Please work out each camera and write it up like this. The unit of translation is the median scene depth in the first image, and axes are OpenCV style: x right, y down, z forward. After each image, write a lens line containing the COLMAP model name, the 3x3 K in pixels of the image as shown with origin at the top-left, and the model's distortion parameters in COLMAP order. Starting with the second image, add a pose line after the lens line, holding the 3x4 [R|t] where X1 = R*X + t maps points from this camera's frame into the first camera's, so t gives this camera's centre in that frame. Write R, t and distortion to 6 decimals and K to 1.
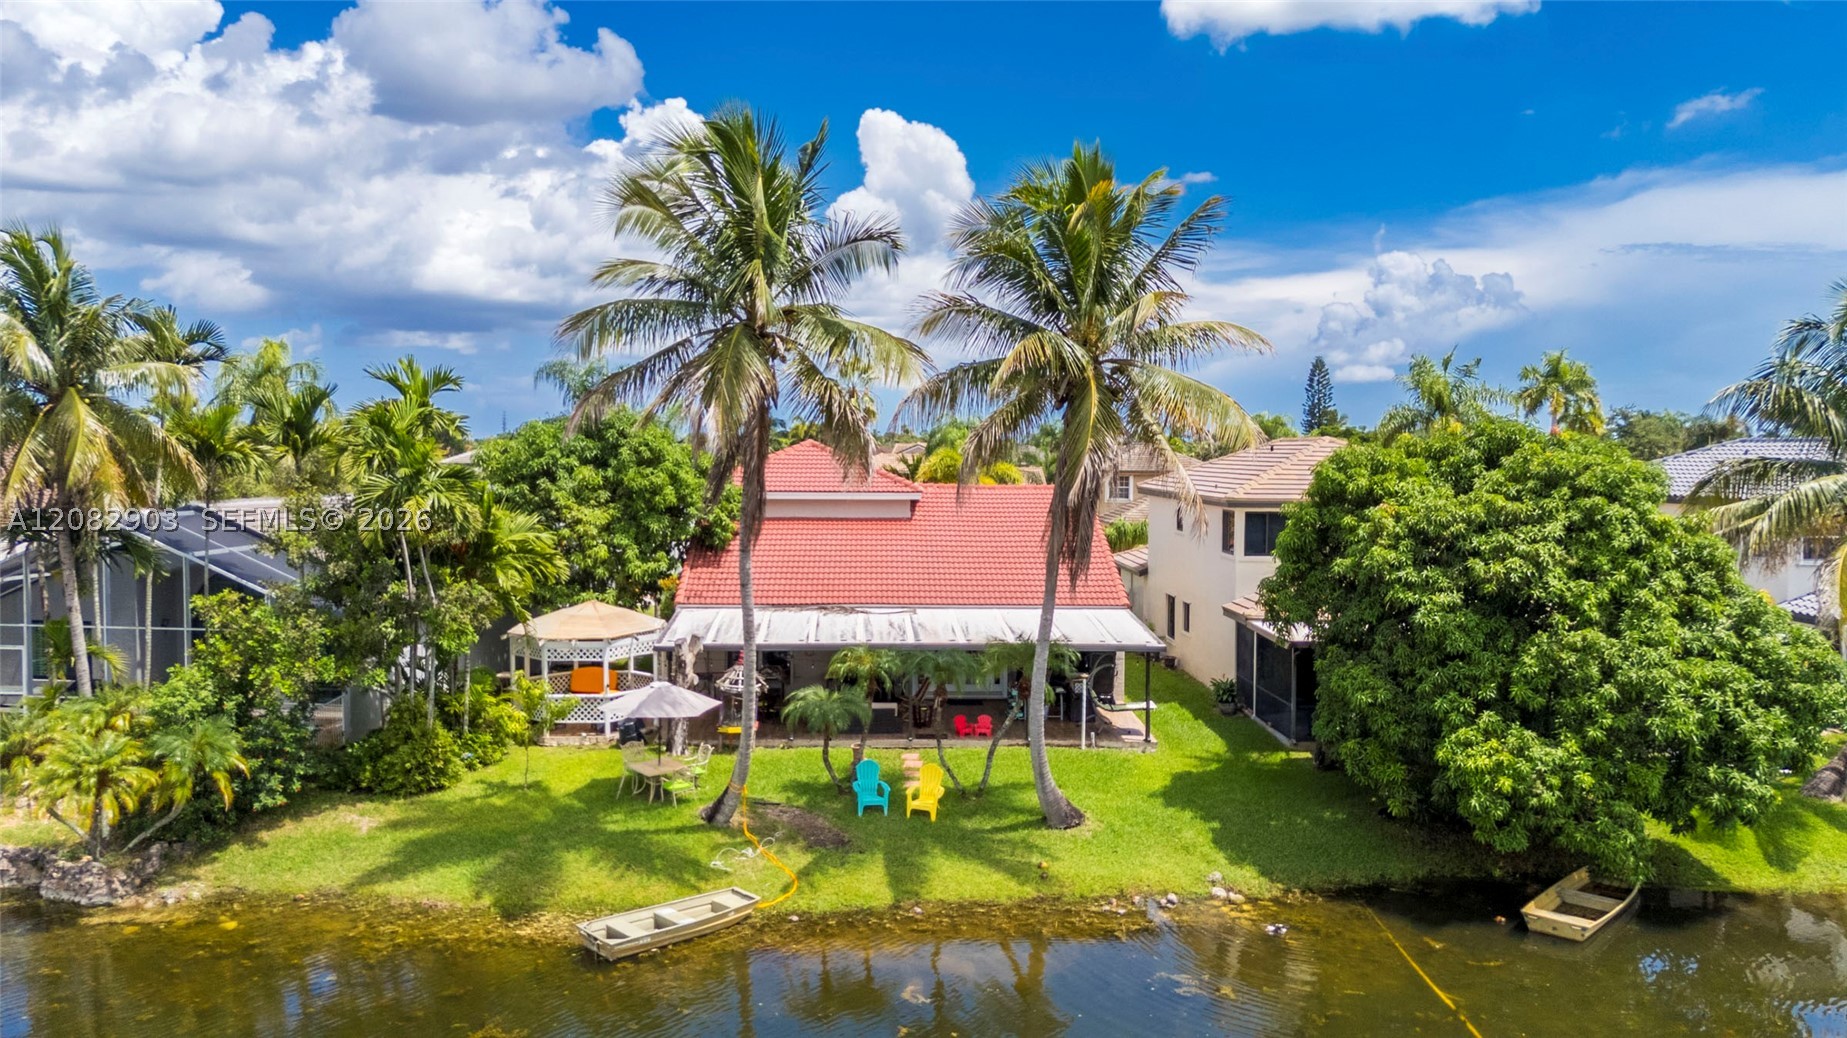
lens RADIAL K [[1396.3, 0, 947.7], [0, 1396.3, 513.1], [0, 0, 1]] dist [0.060004, -0.012855]
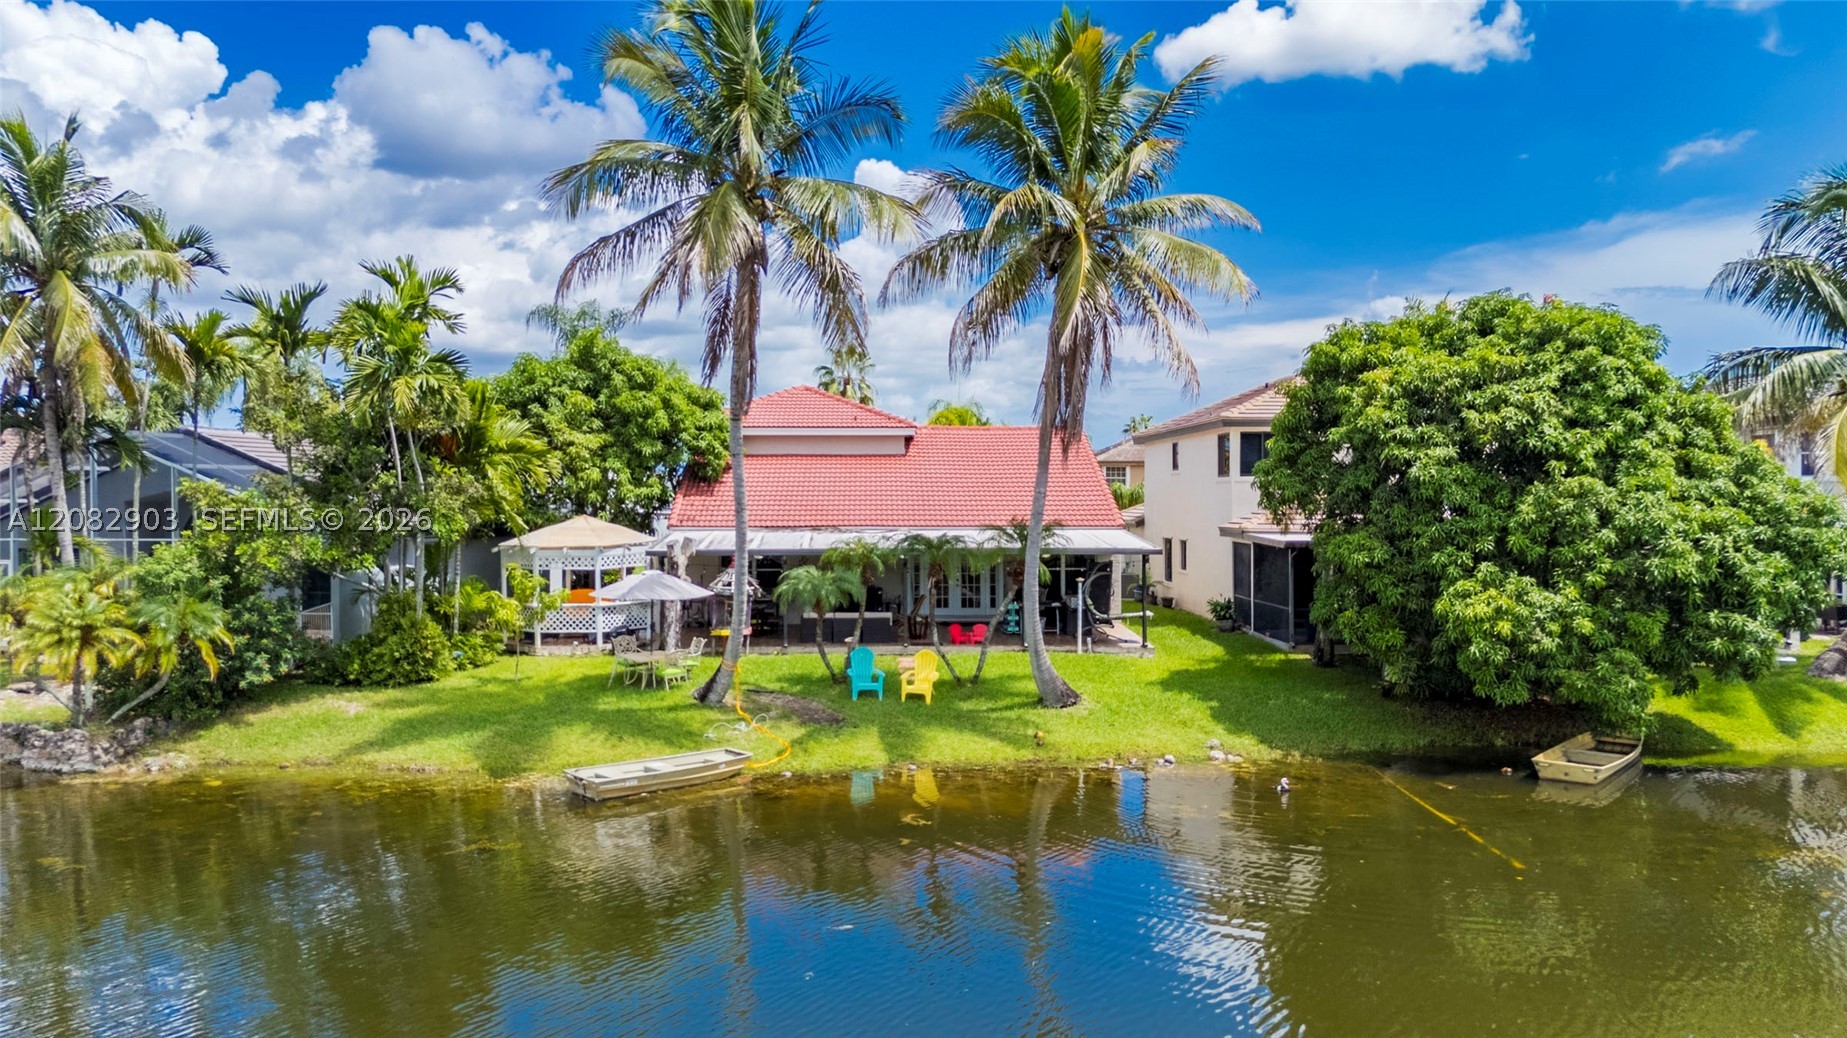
lens RADIAL K [[1396.3, 0, 948.5], [0, 1396.3, 511.4], [0, 0, 1]] dist [0.060004, -0.012855]
pose [[0.999951, -0.009798, 0.001293, 0.004145], [0.009839, 0.999289, -0.036391, 0.123861], [-0.000936, 0.036402, 0.999337, 0.008511]]
